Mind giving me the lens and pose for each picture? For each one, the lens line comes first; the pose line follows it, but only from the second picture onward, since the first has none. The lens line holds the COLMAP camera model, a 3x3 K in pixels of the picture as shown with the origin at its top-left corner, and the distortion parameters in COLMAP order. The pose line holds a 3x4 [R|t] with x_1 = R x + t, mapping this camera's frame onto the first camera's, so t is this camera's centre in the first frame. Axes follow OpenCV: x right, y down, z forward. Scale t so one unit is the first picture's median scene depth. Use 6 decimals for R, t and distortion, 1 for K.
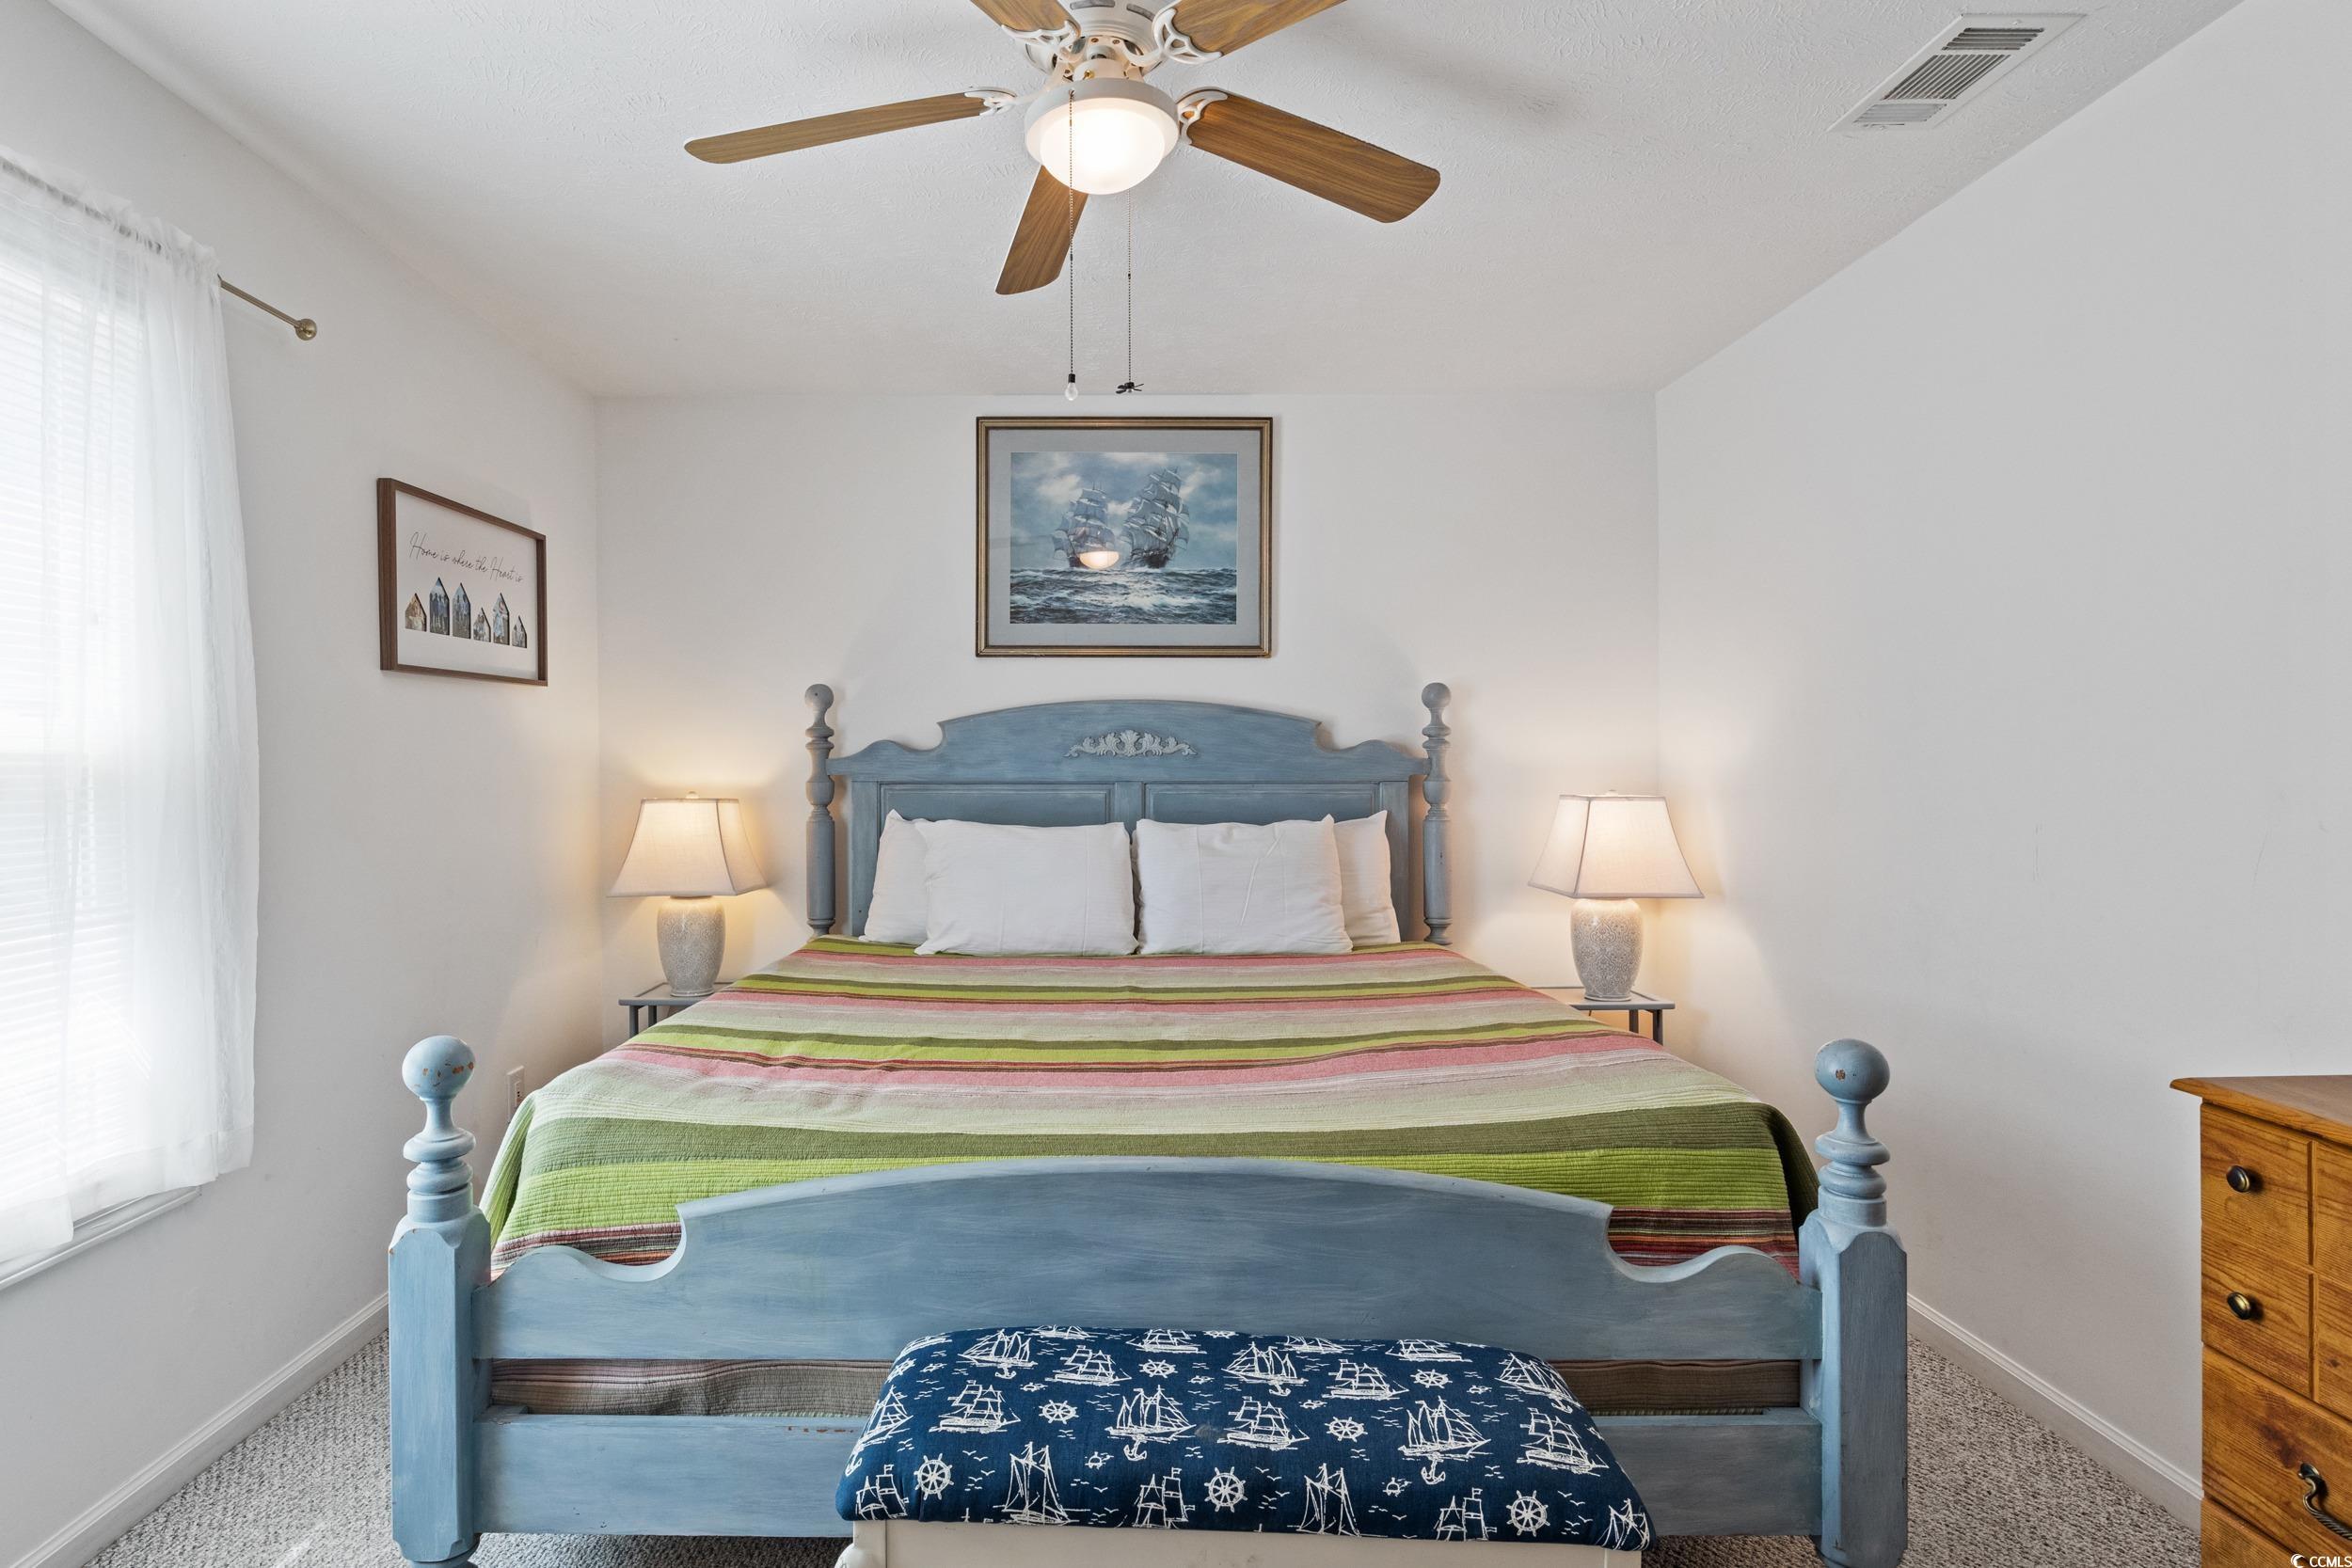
lens RADIAL K [[1179.3, 0, 1056.6], [0, 1179.3, 751.0], [0, 0, 1]] dist [-0.011518, 0.000377]
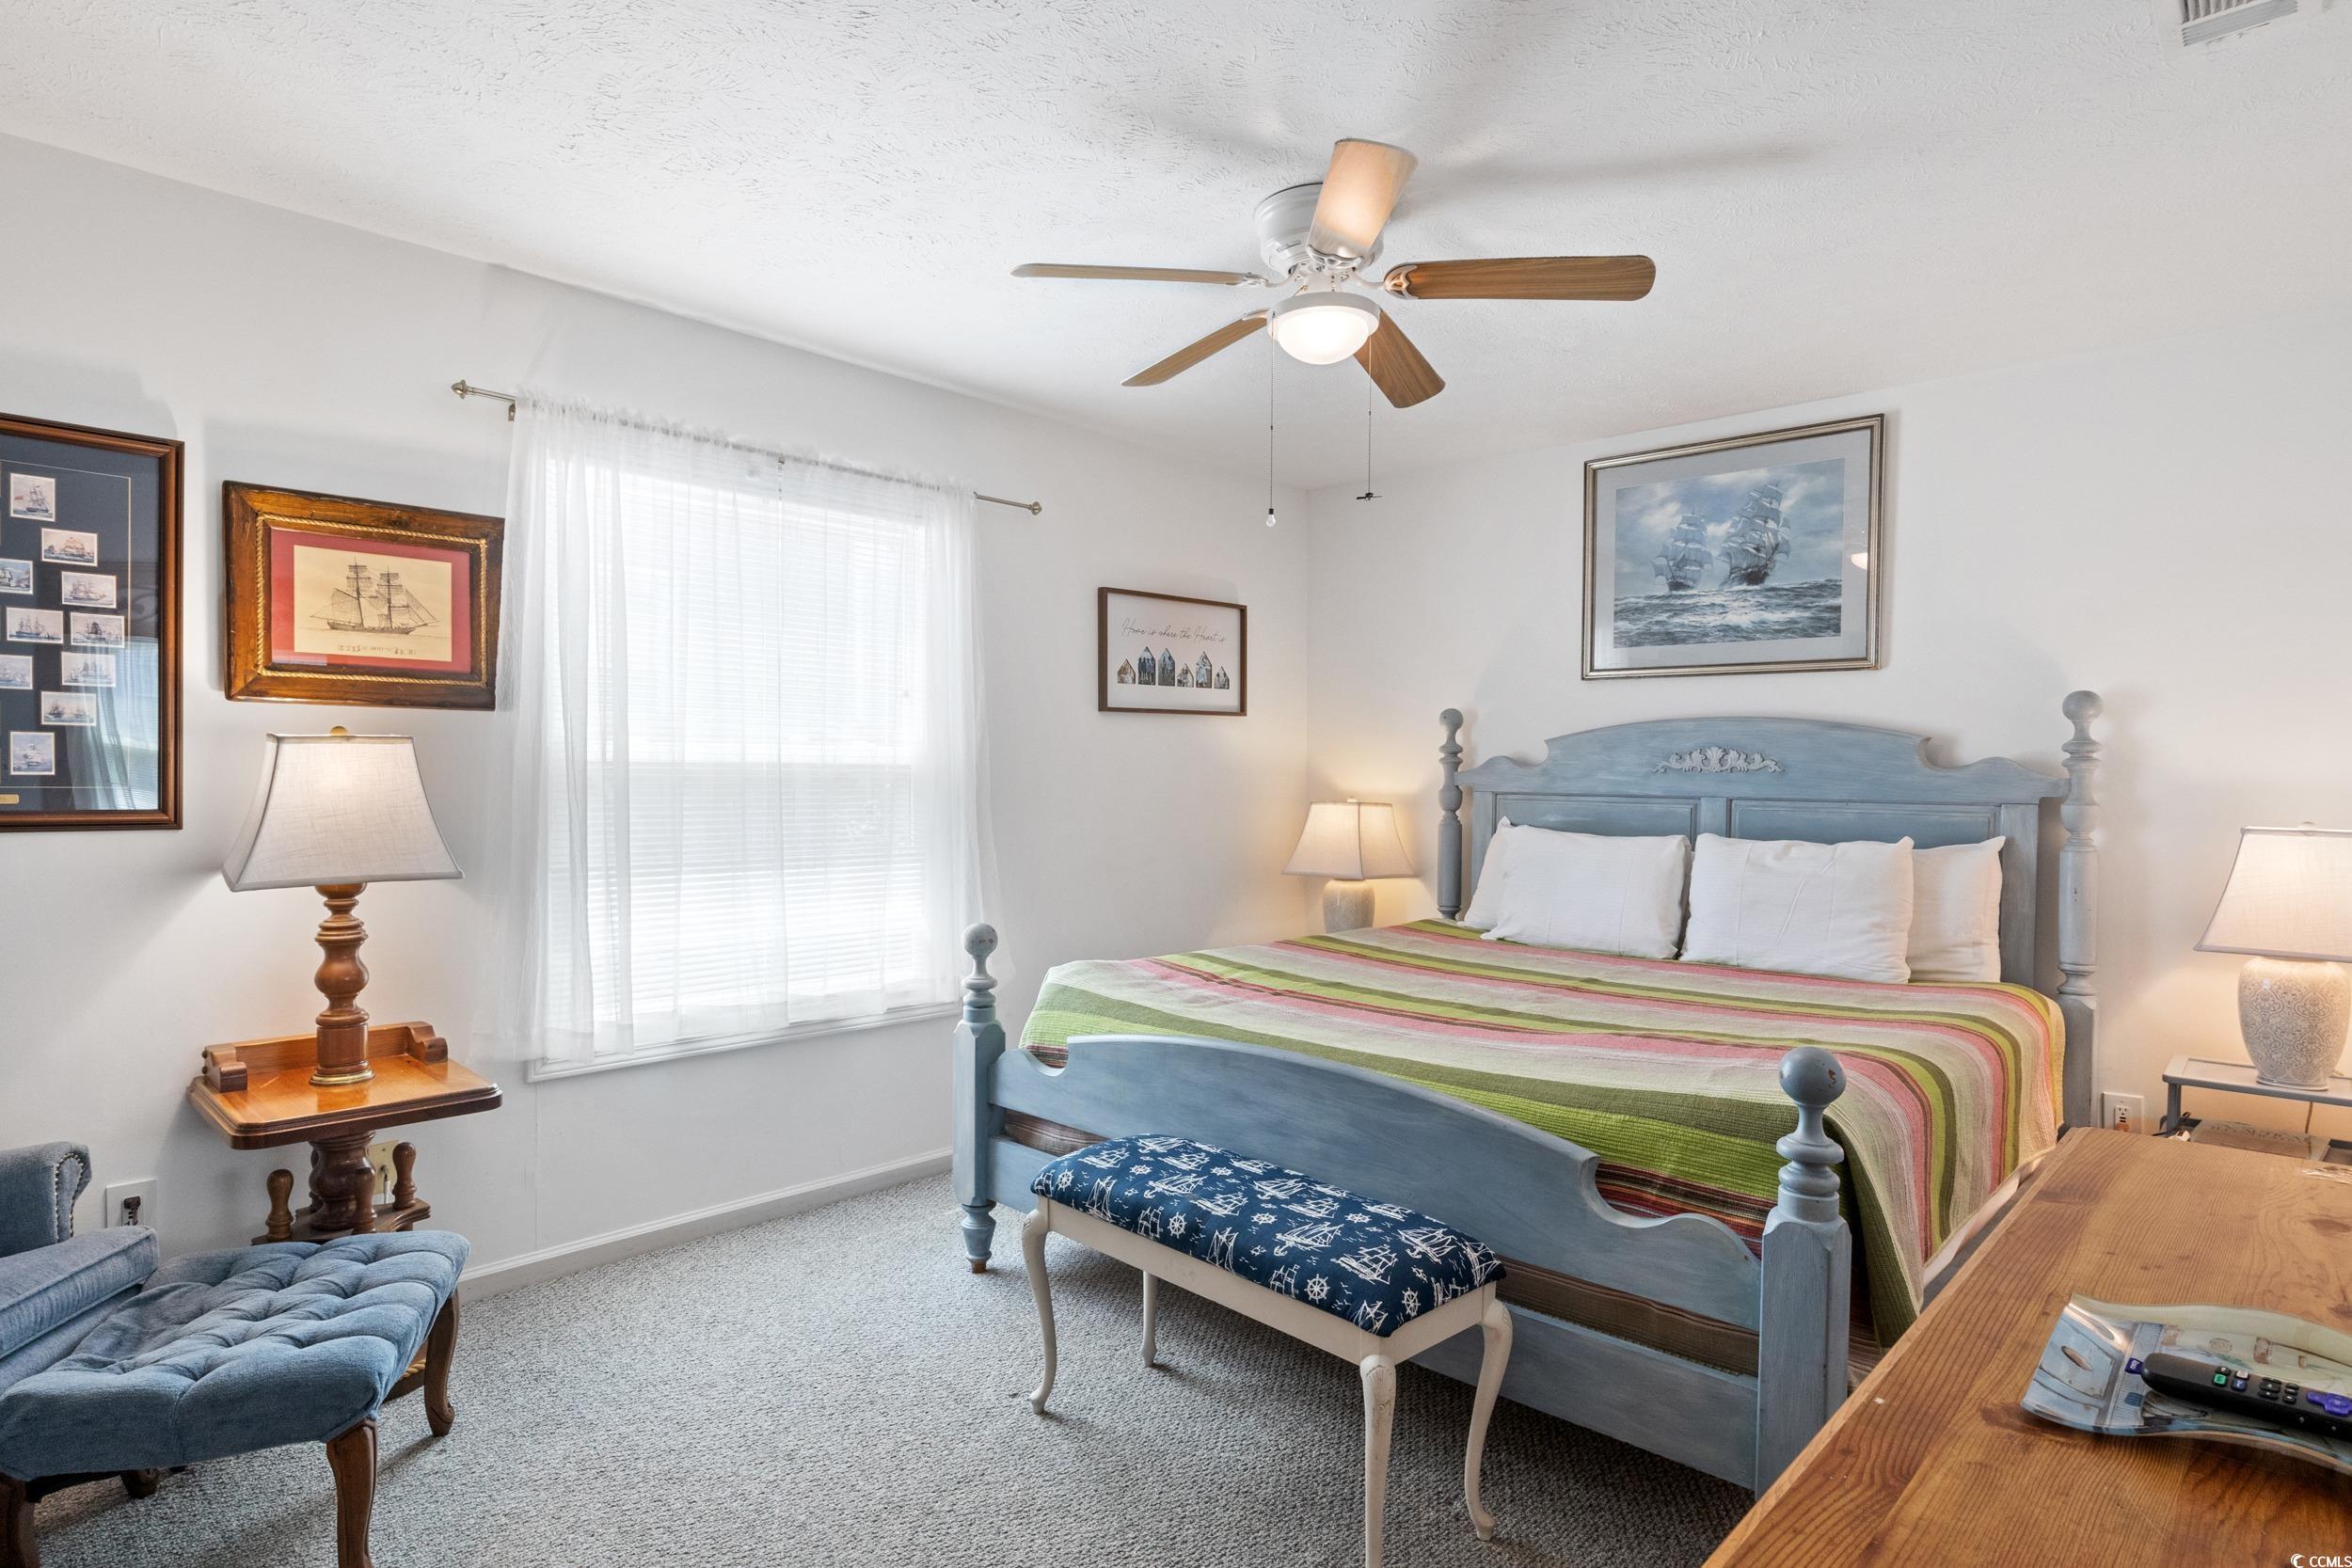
lens RADIAL K [[1178.4, 0, 1197.2], [0, 1178.4, 768.7], [0, 0, 1]] dist [-0.014875, 0.001180]
pose [[0.759092, 0.008869, -0.650923, 0.428809], [-0.004614, 0.999955, 0.008244, -0.005666], [0.650967, -0.003255, 0.759099, -0.076157]]
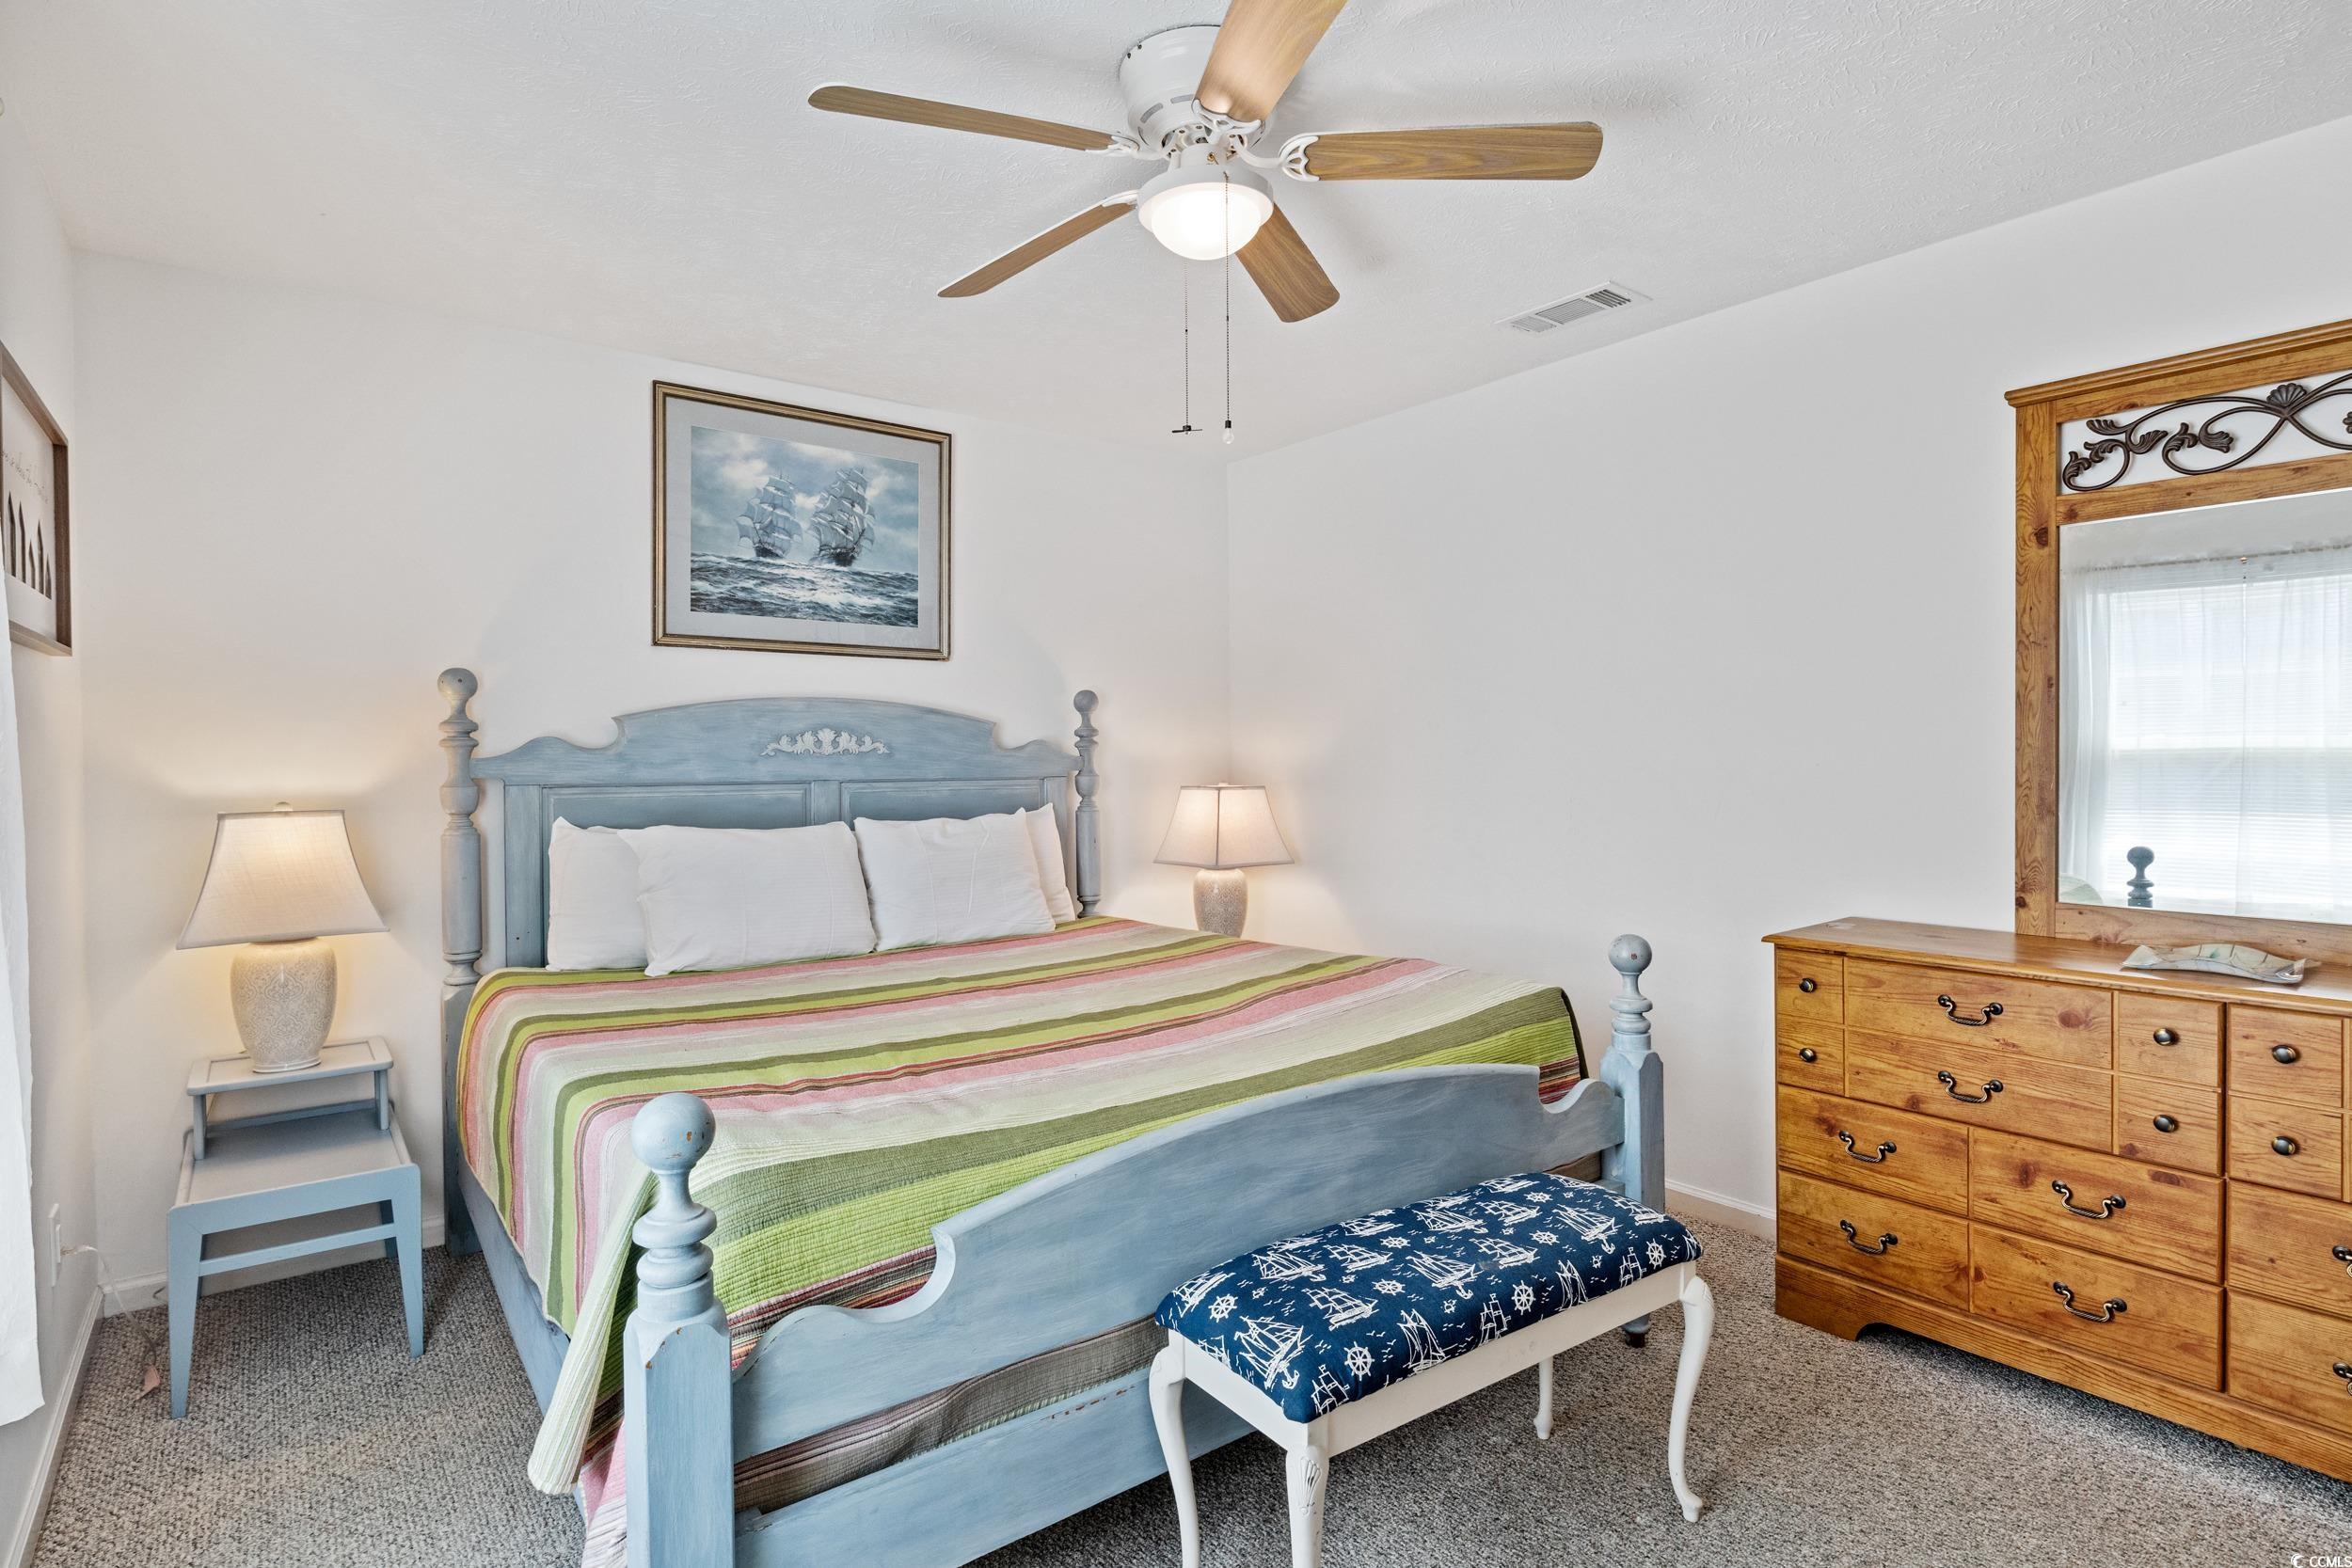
lens RADIAL K [[1170.0, 0, 1138.2], [0, 1170.0, 749.6], [0, 0, 1]] dist [-0.014291, 0.000394]
pose [[0.796840, 0.001397, 0.604189, -0.357814], [-0.001069, 0.999999, -0.000902, 0.000642], [-0.604189, 0.000073, 0.796841, 0.070837]]
